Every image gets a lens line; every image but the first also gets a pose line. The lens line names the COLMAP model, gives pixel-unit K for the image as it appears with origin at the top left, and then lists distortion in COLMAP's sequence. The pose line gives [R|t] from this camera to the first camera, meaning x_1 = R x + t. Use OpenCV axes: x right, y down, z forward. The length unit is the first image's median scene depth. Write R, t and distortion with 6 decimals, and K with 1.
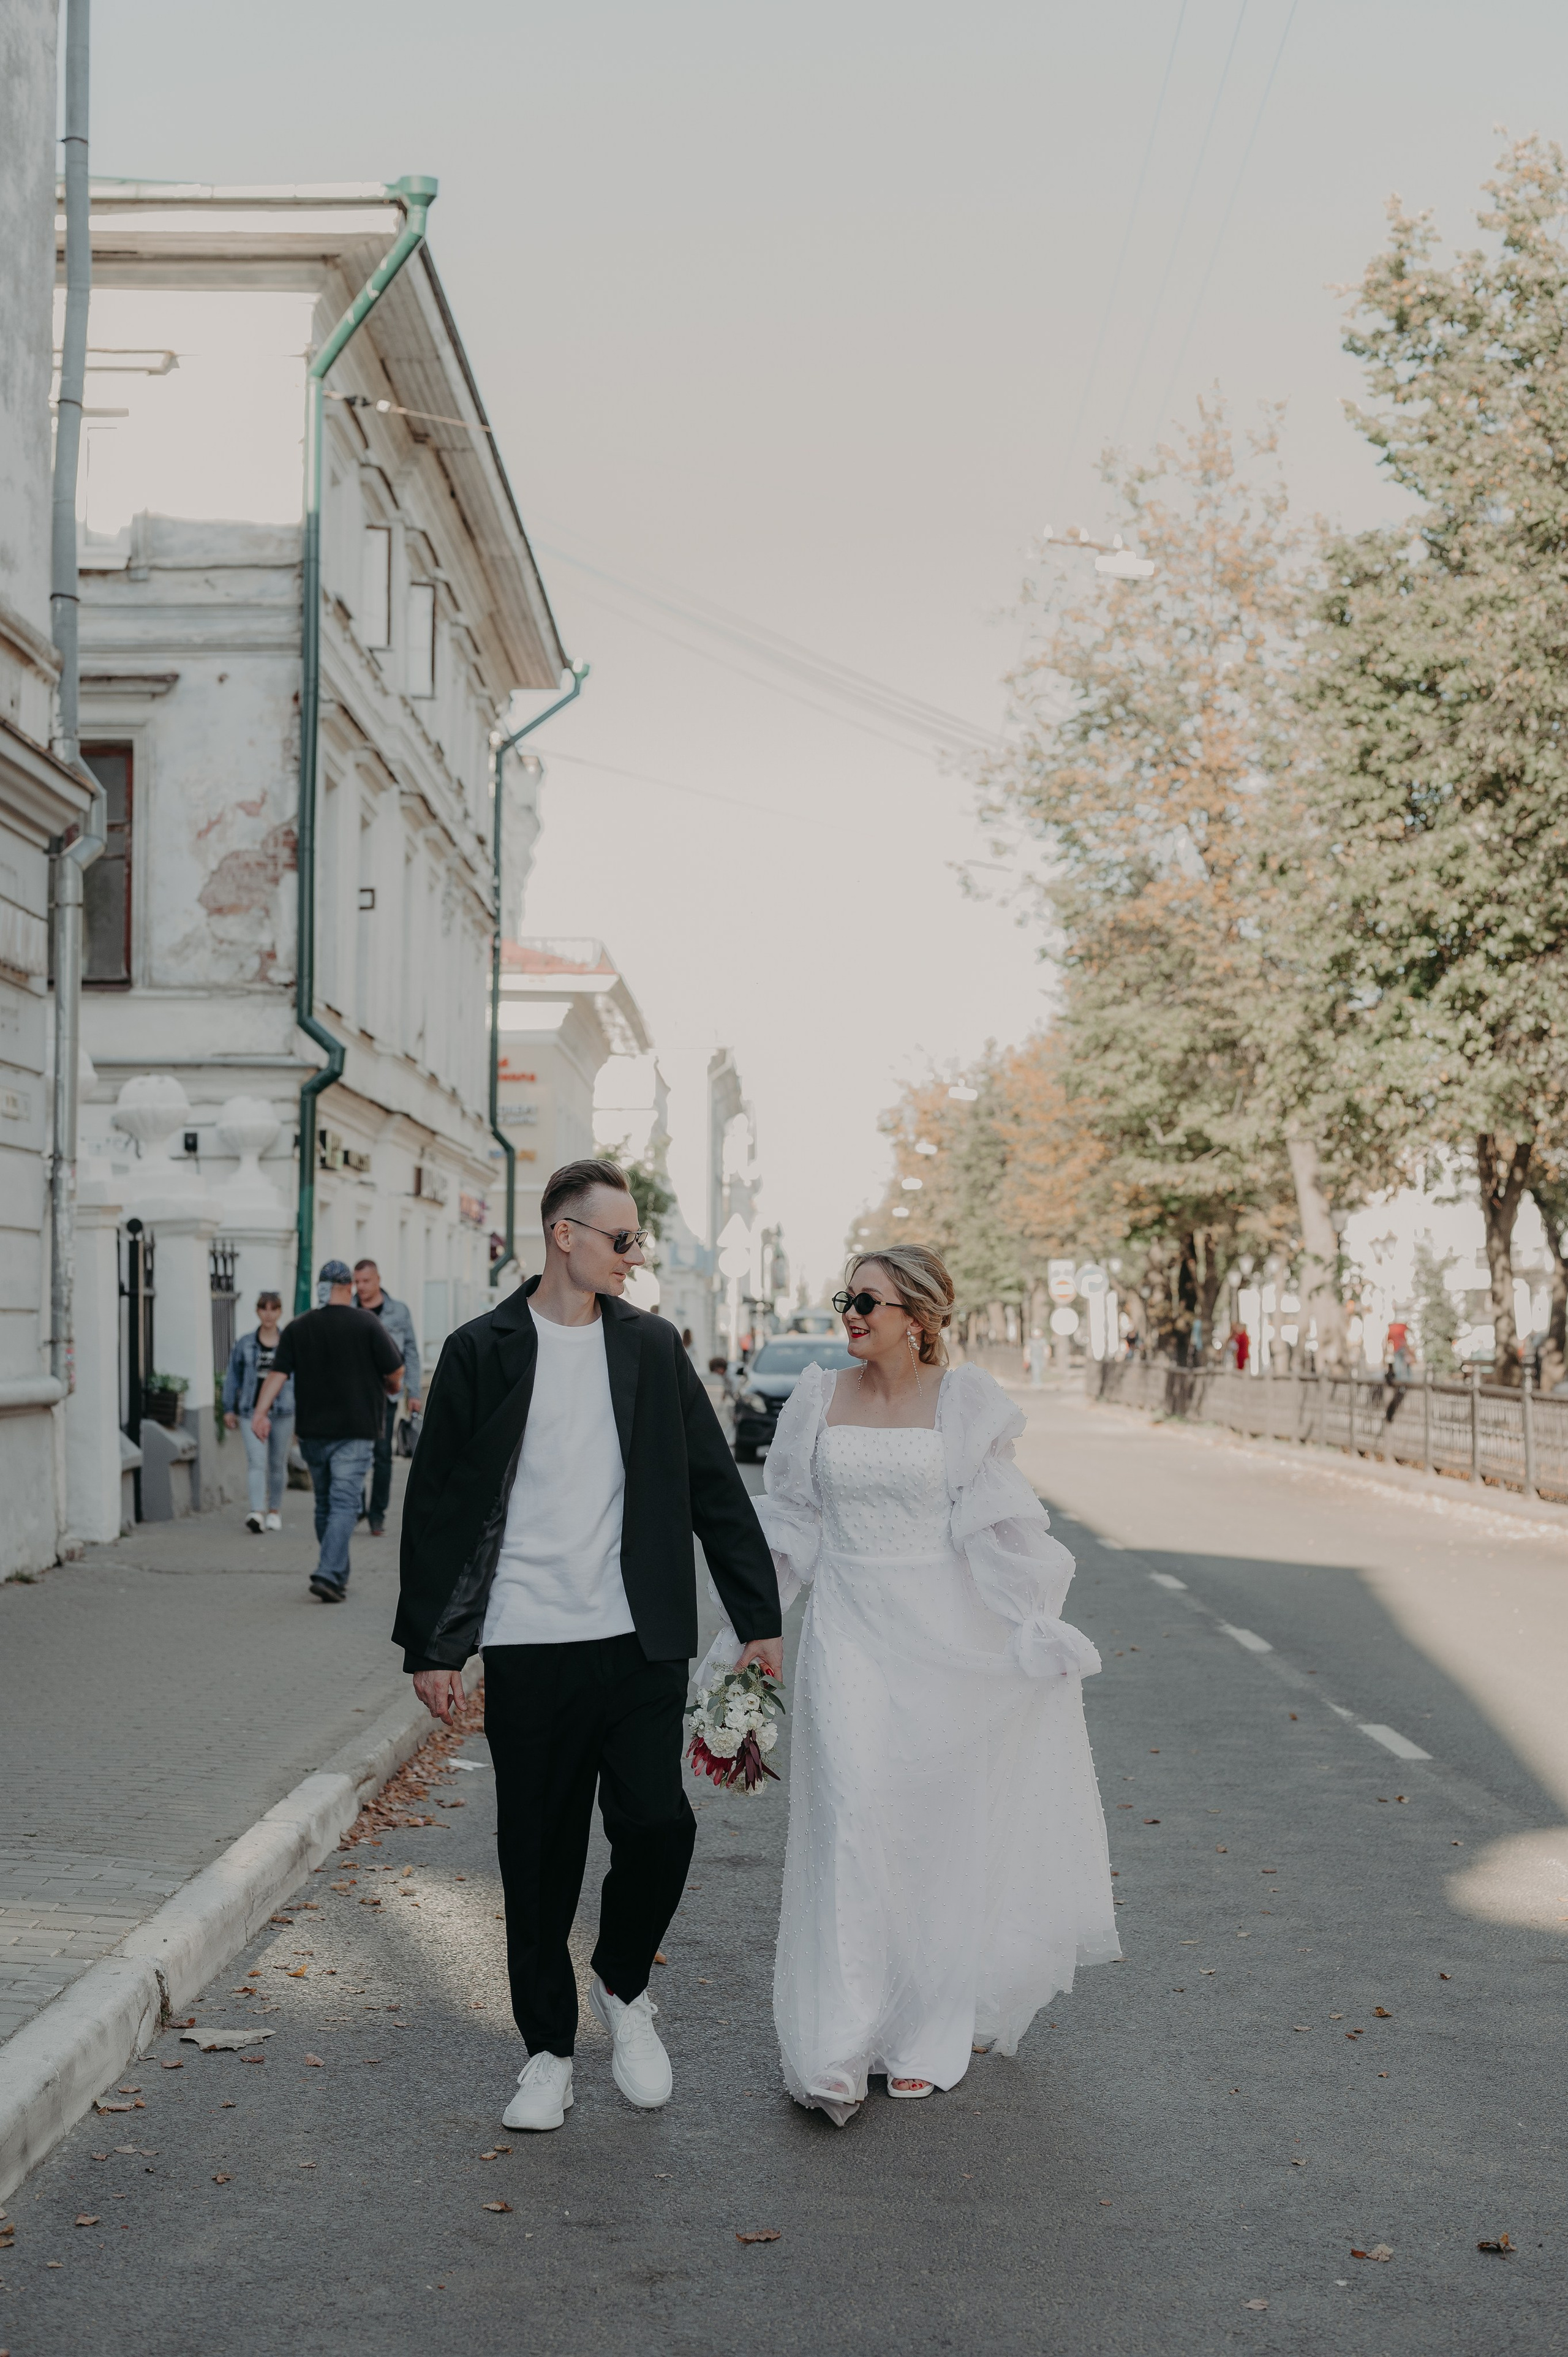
lens RADIAL K [[3383.5, 0, 784.0], [0, 3383.5, 1178.5], [0, 0, 1]] dist [0.000317, -0.001006]
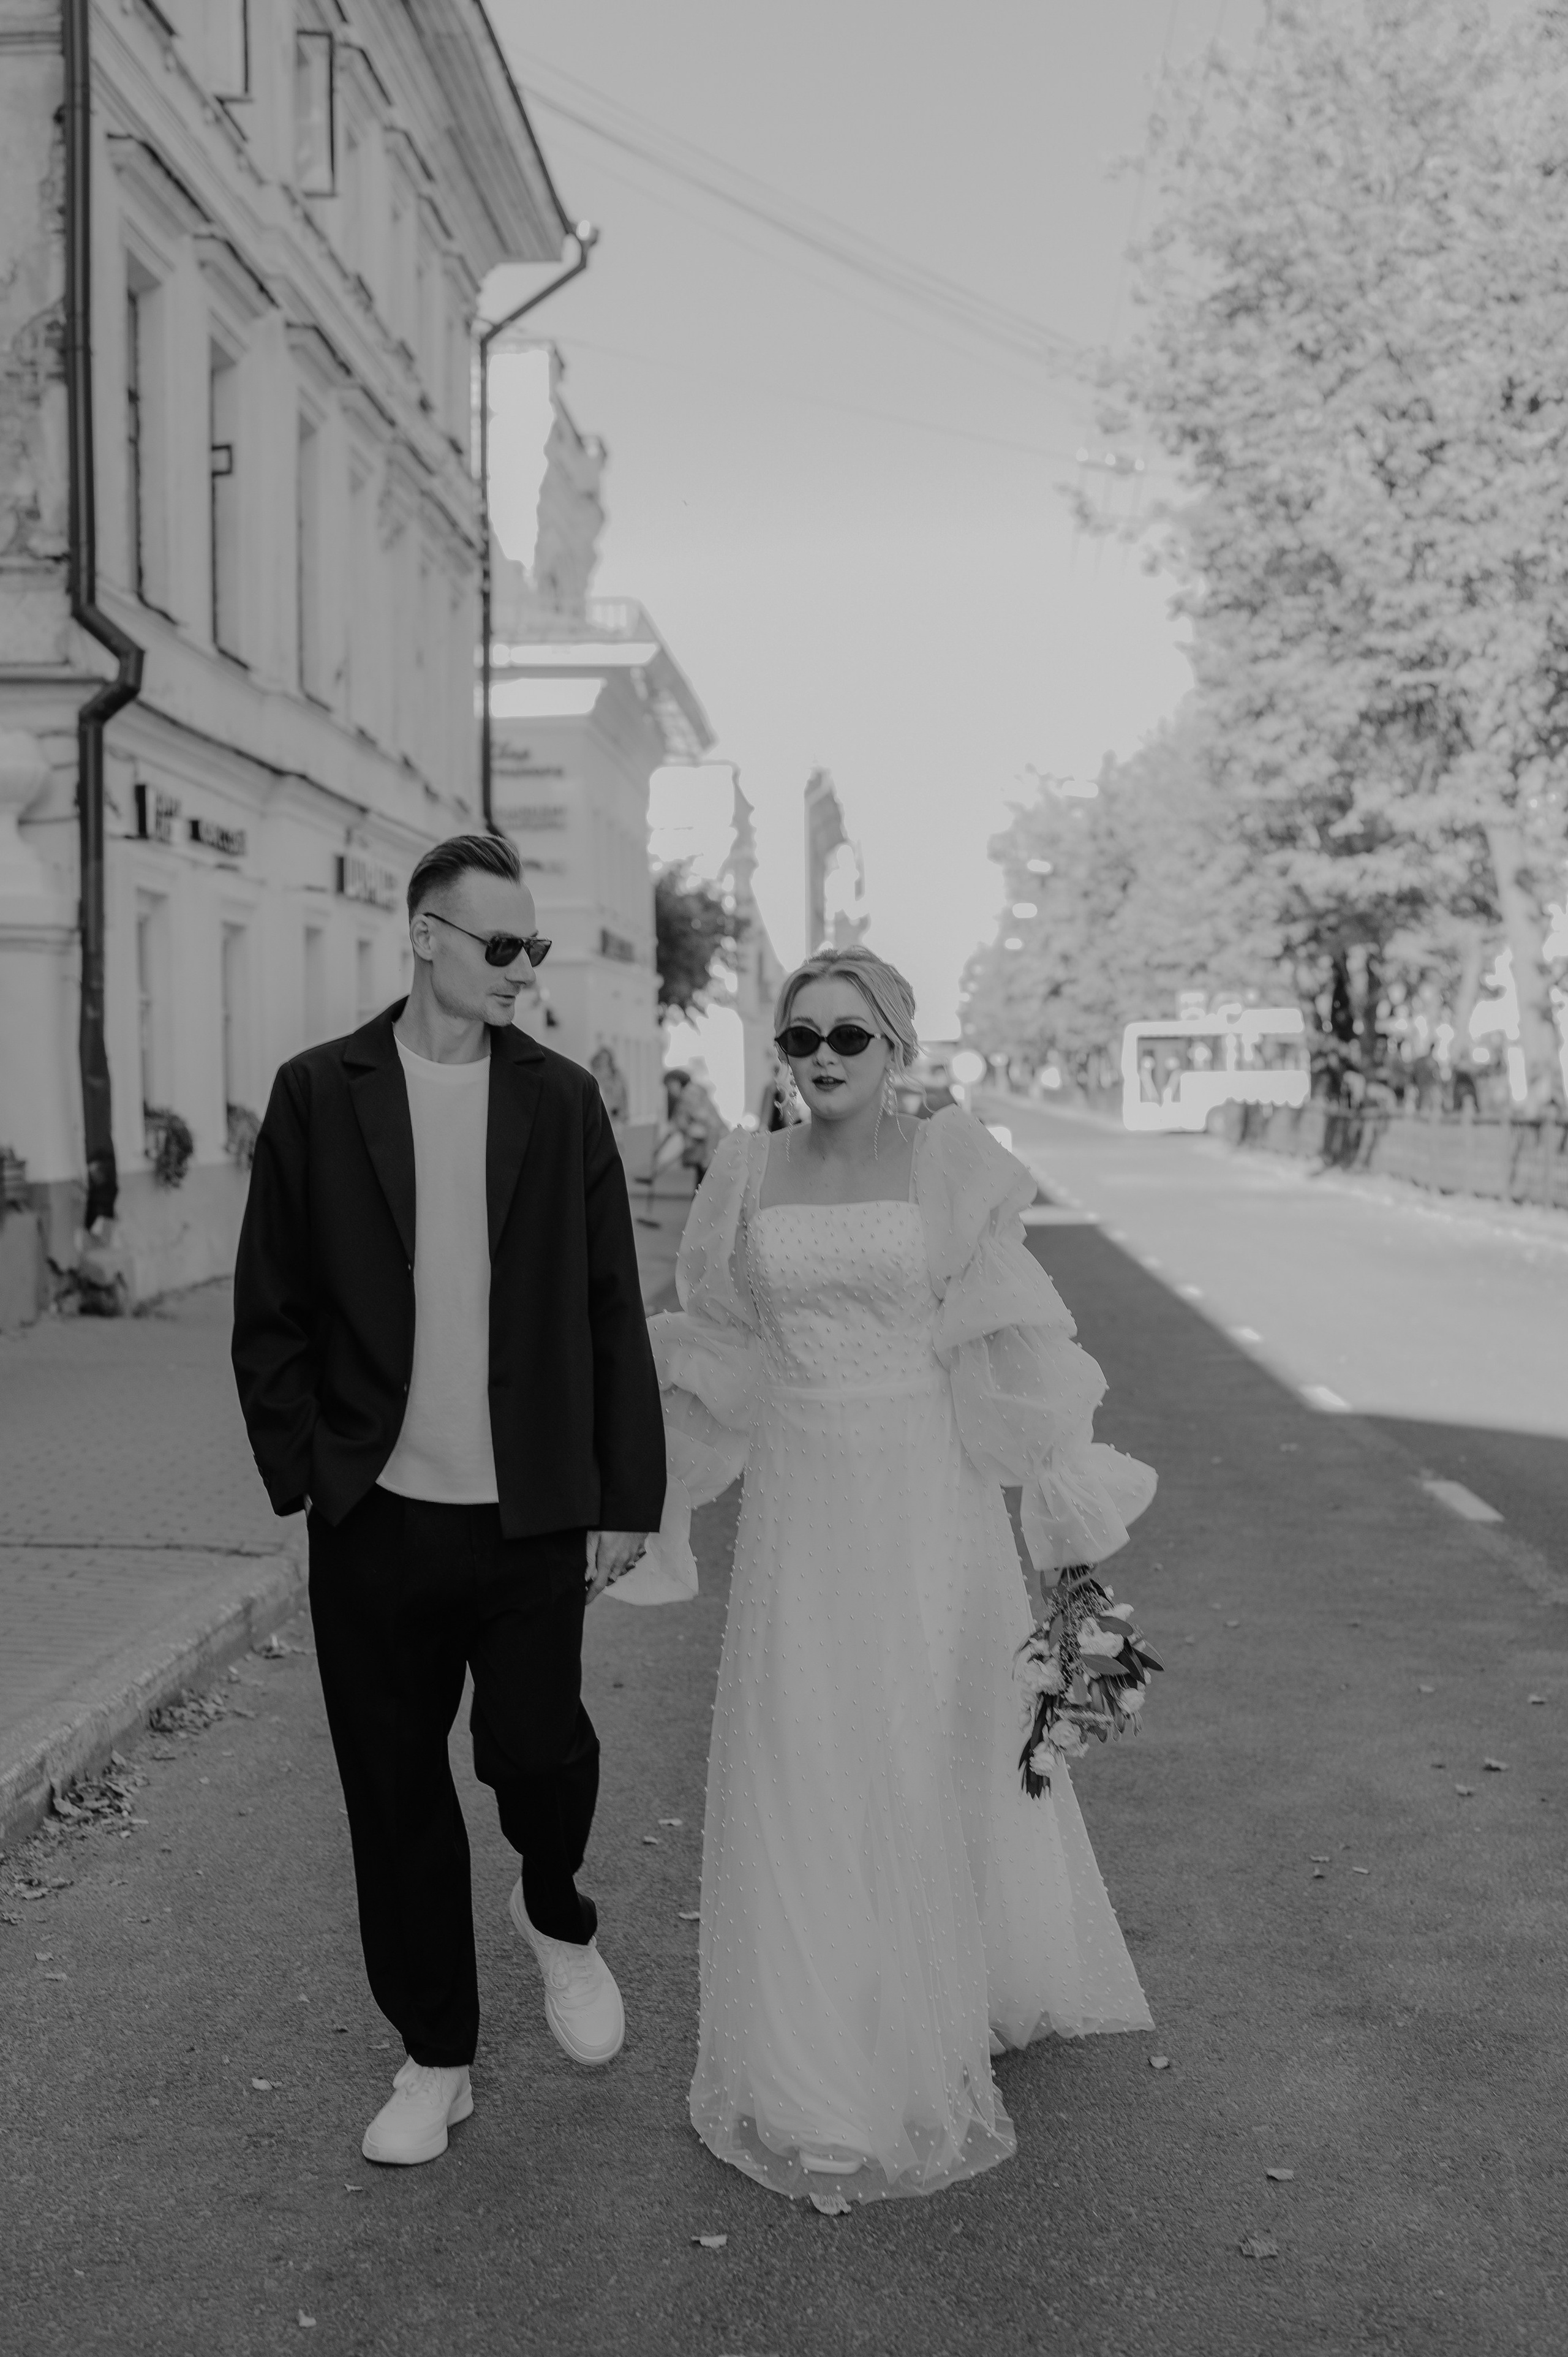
lens RADIAL K [[3375.1, 0, 720.0], [0, 3375.1, 1176.7], [0, 0, 1]] dist [-0.064511, 0.071305]
pose [[0.998441, -0.013077, -0.054259, 0.009377], [0.017083, 0.997109, 0.074037, 0.009626], [0.053134, -0.074848, 0.995778, 0.194412]]
